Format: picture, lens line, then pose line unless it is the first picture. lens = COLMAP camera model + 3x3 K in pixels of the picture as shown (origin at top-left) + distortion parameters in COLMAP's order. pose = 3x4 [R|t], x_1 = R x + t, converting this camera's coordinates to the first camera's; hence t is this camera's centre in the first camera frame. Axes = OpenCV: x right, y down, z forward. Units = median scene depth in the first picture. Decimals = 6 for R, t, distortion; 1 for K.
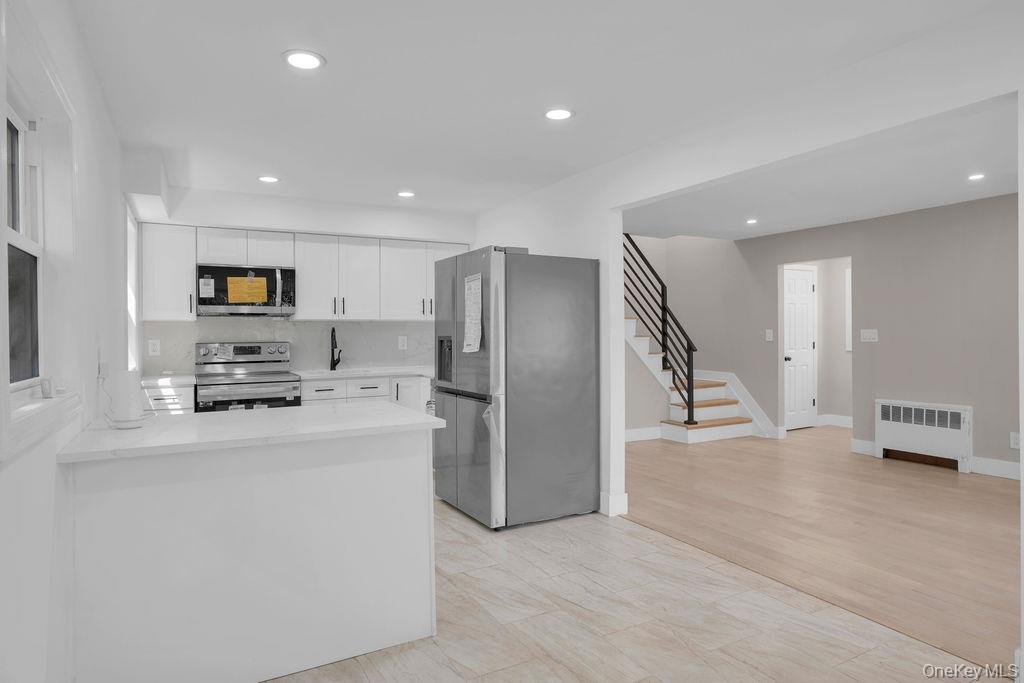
lens RADIAL K [[580.6, 0, 509.3], [0, 580.6, 338.7], [0, 0, 1]] dist [-0.009097, 0.000298]
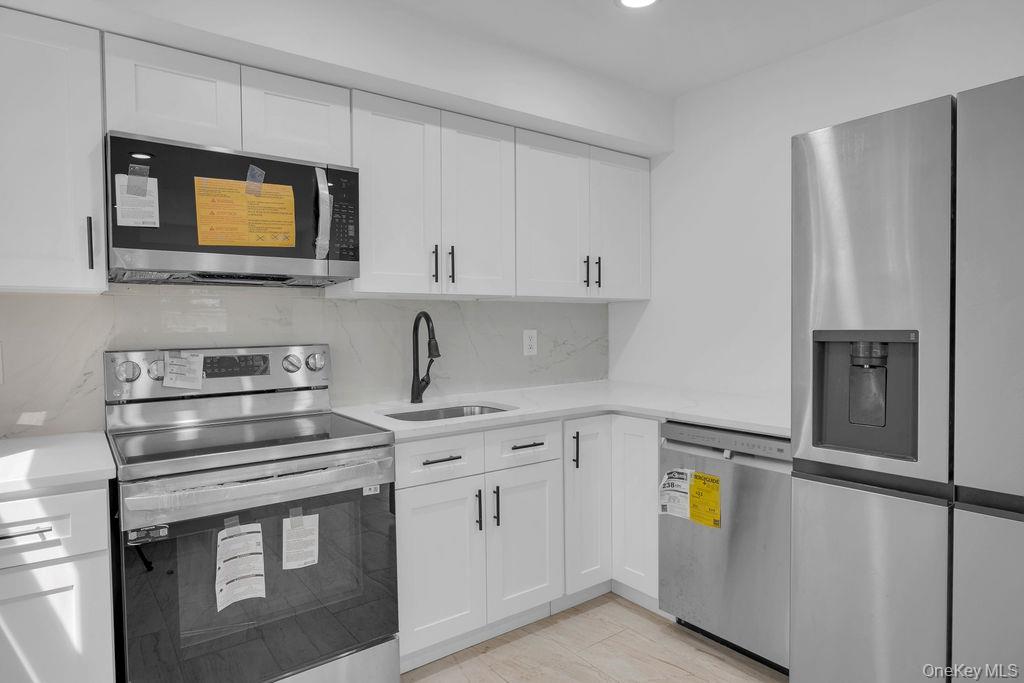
lens RADIAL K [[580.6, 0, 516.1], [0, 580.6, 345.0], [0, 0, 1]] dist [-0.009097, 0.000298]
pose [[0.989634, -0.009976, 0.143265, -0.325890], [0.006265, 0.999634, 0.026331, -0.005231], [-0.143475, -0.025161, 0.989334, 0.580063]]
